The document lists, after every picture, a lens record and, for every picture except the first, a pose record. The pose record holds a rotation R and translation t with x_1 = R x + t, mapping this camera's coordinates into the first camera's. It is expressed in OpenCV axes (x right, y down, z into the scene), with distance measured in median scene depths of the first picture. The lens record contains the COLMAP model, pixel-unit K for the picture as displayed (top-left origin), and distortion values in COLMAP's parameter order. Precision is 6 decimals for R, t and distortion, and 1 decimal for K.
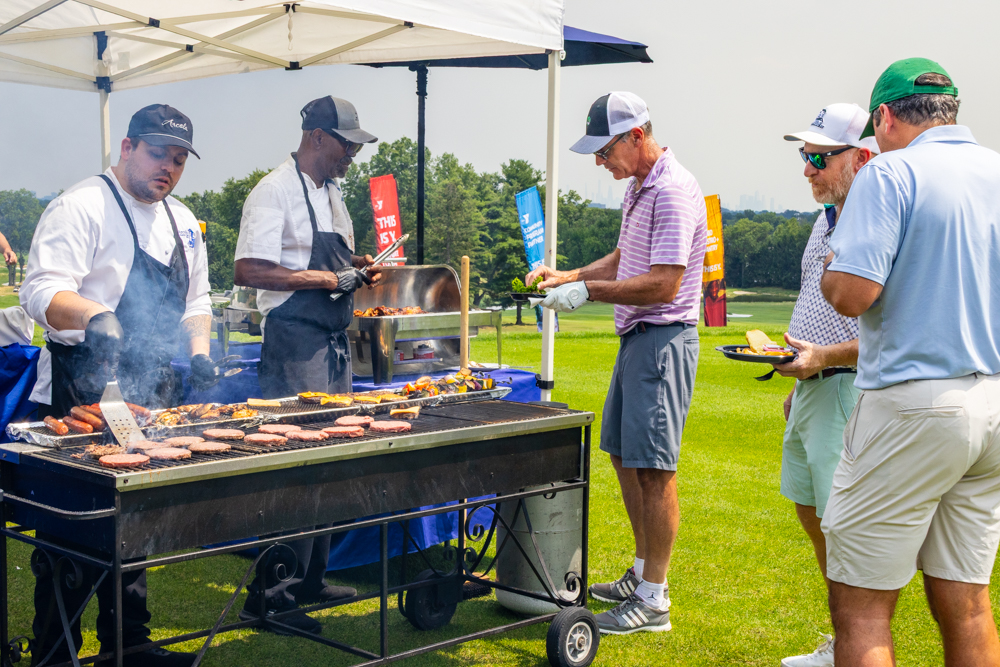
lens RADIAL K [[1627.5, 0, 539.8], [0, 1627.5, 325.2], [0, 0, 1]] dist [0.067094, 0.000000]
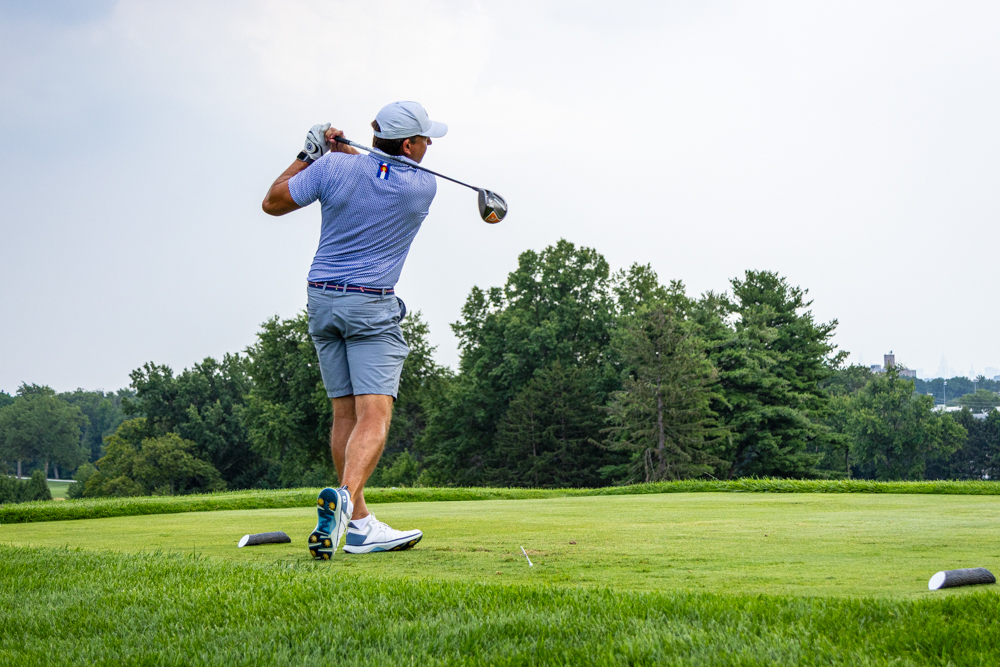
lens RADIAL K [[2230.1, 0, 498.0], [0, 2230.1, 334.8], [0, 0, 1]] dist [-0.085045, 0.000000]
pose [[0.996467, -0.040084, -0.073798, -0.770448], [0.031969, 0.993634, -0.108027, 0.052683], [0.077659, 0.105286, 0.991405, 3.350666]]
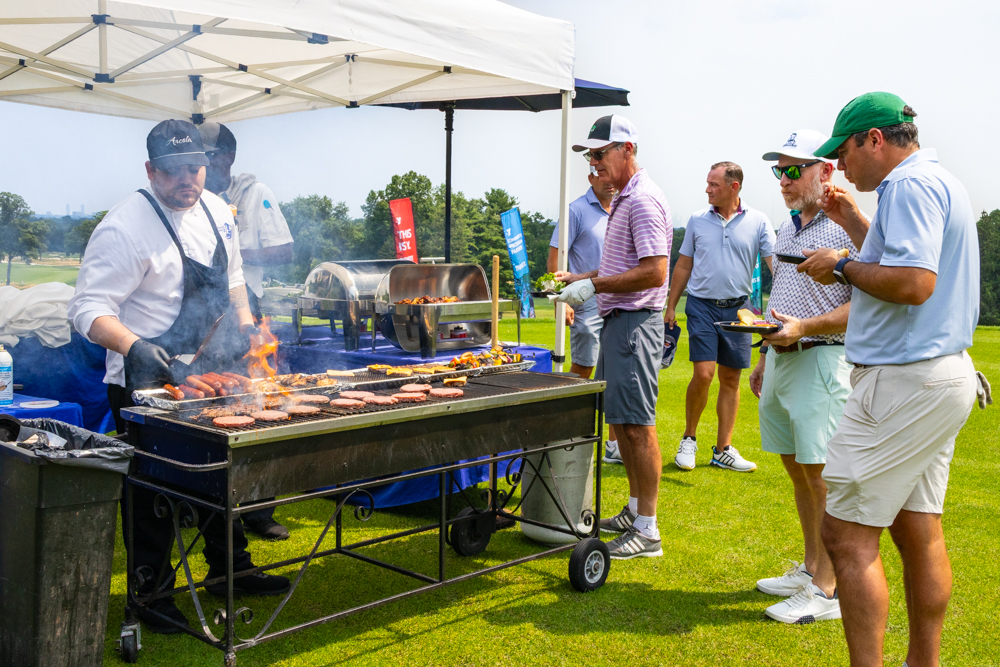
lens RADIAL K [[1220.2, 0, 531.7], [0, 1220.2, 321.9], [0, 0, 1]] dist [0.089995, 0.000000]
pose [[0.999854, 0.001565, 0.017023, -0.034243], [-0.001681, 0.999976, 0.006777, 0.001998], [-0.017012, -0.006805, 0.999832, 0.063630]]
